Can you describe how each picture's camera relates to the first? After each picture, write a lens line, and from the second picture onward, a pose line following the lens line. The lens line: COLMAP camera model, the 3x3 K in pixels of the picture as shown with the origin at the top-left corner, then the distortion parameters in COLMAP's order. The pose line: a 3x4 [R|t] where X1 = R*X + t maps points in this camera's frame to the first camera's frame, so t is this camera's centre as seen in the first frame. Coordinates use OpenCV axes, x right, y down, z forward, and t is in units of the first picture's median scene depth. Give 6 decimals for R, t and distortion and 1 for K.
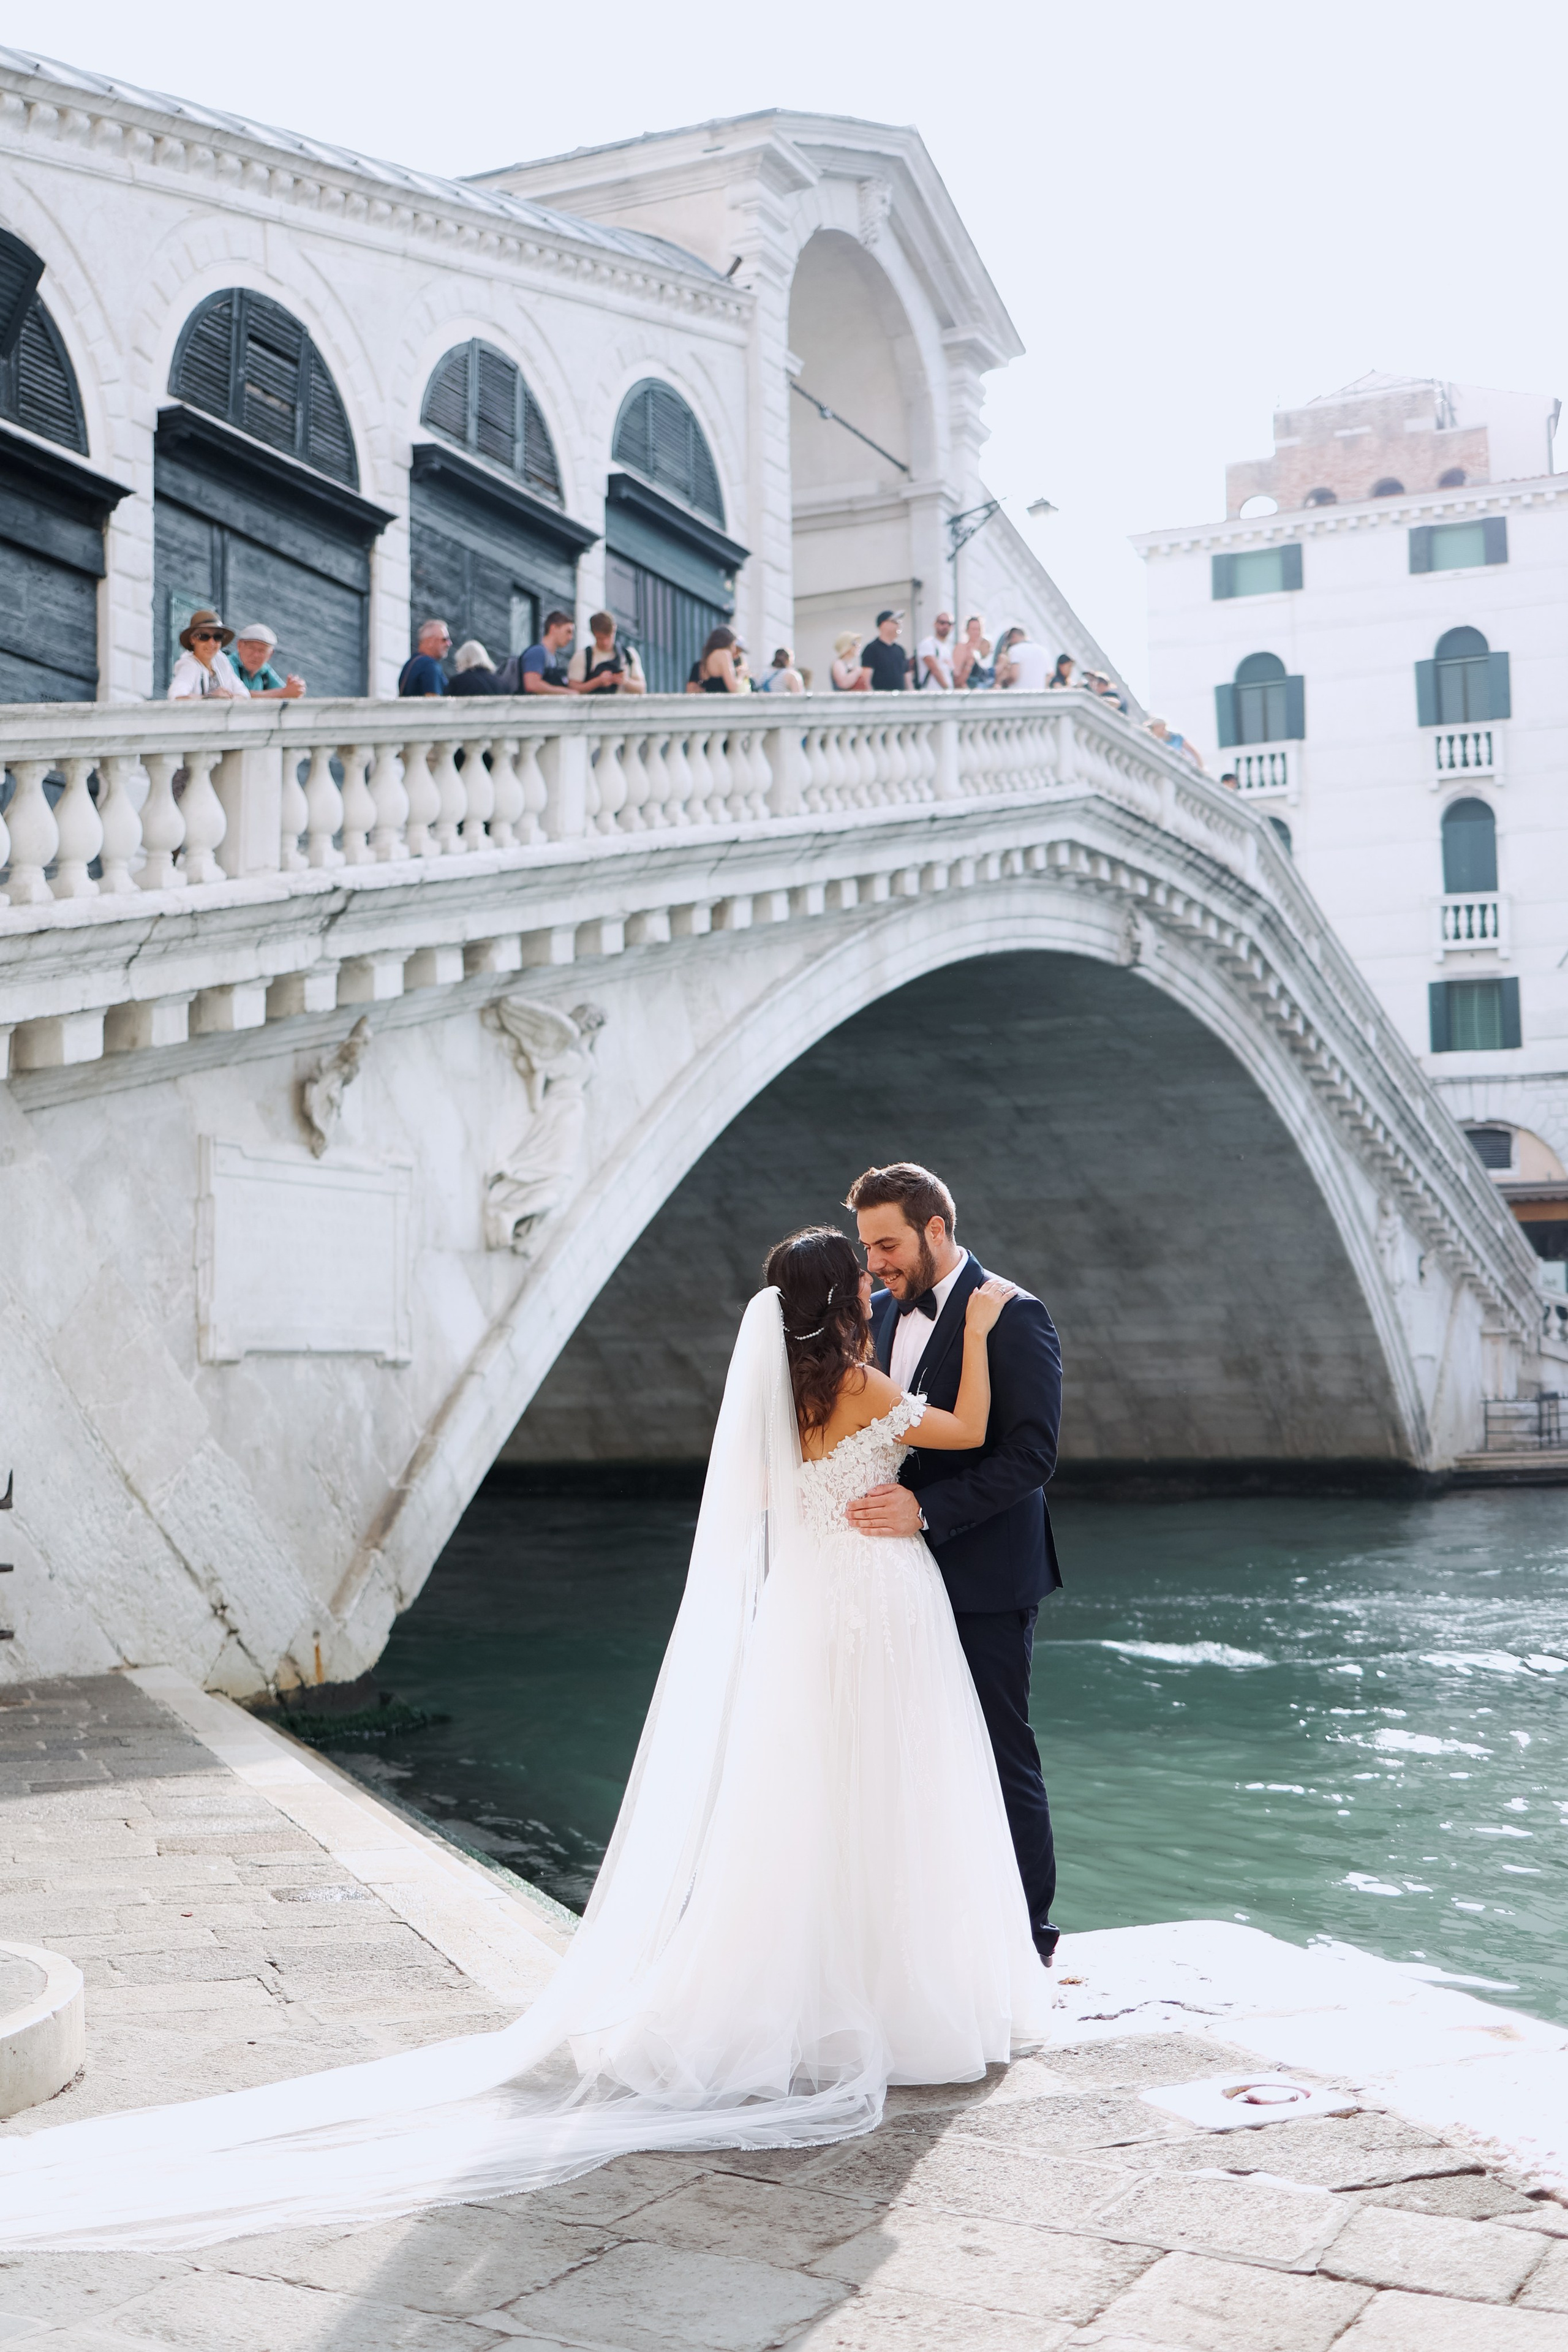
lens RADIAL K [[2646.7, 0, 784.0], [0, 2646.7, 1176.0], [0, 0, 1]] dist [-0.036198, 0.022530]
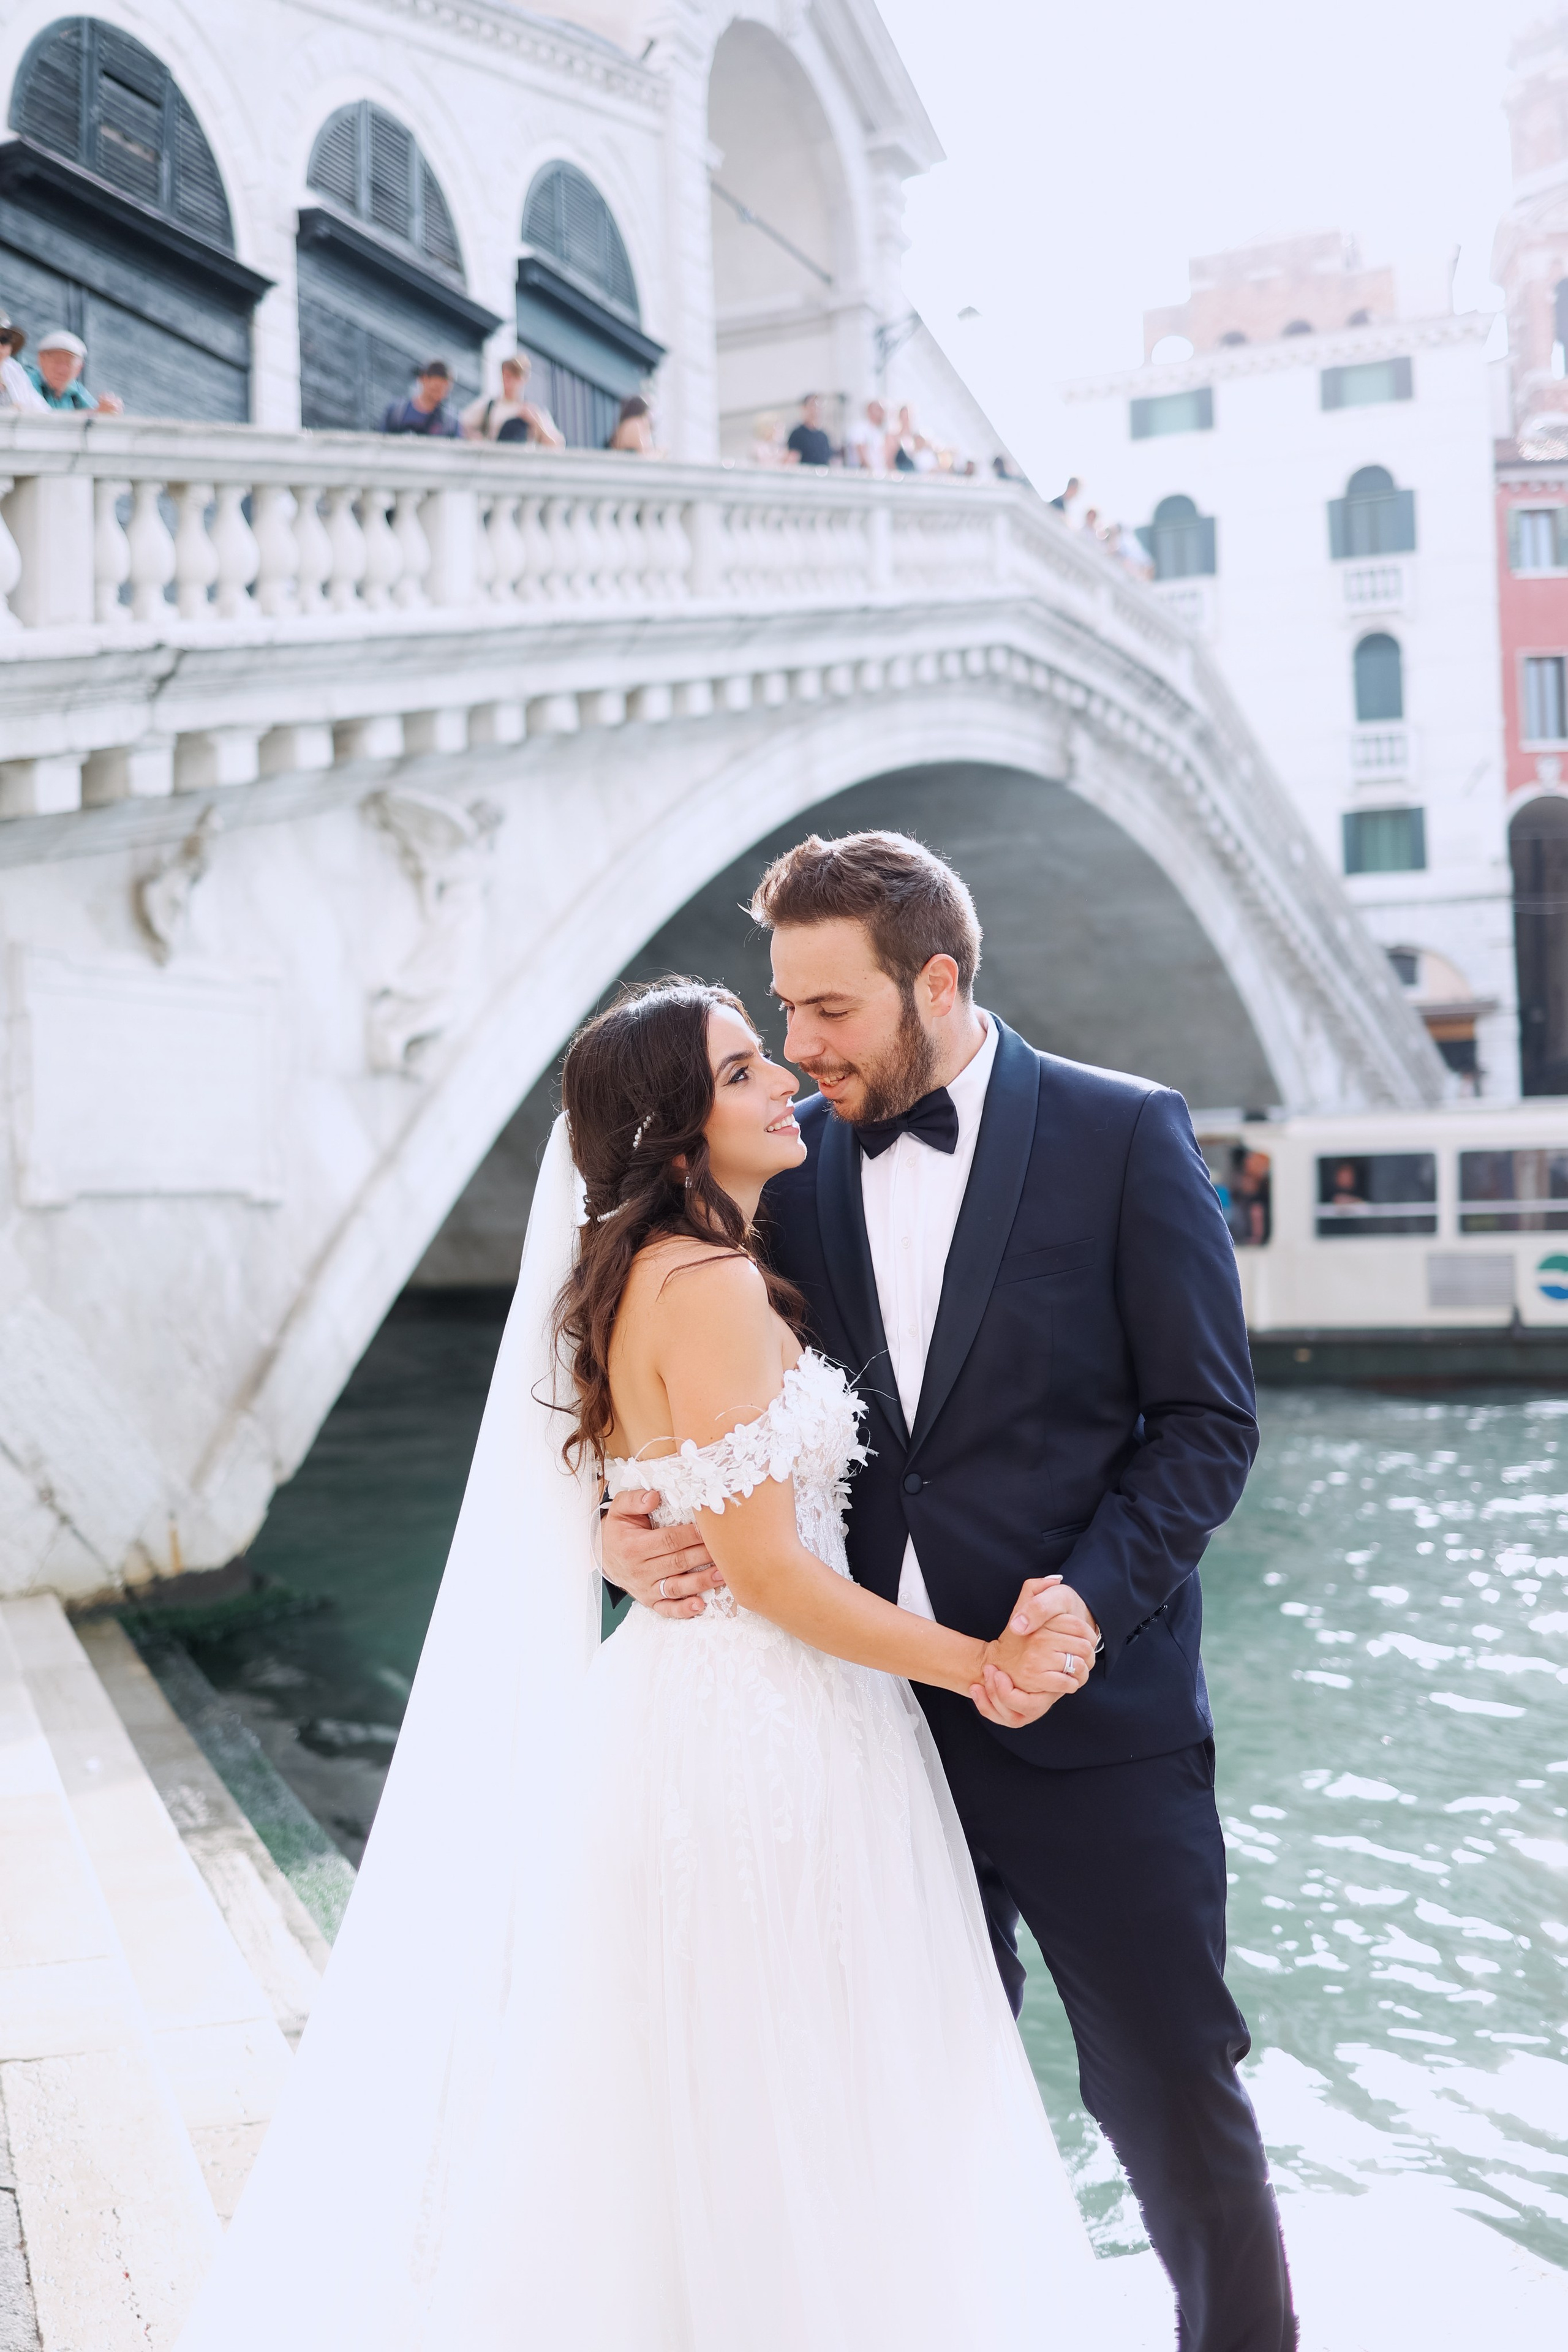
lens RADIAL K [[2422.6, 0, 791.2], [0, 2422.6, 1115.9], [0, 0, 1]] dist [-0.255174, 0.007475]
pose [[0.999568, -0.014690, 0.025437, 0.007425], [0.013575, 0.998964, 0.043433, 0.008233], [-0.026049, -0.043069, 0.998732, 0.174273]]
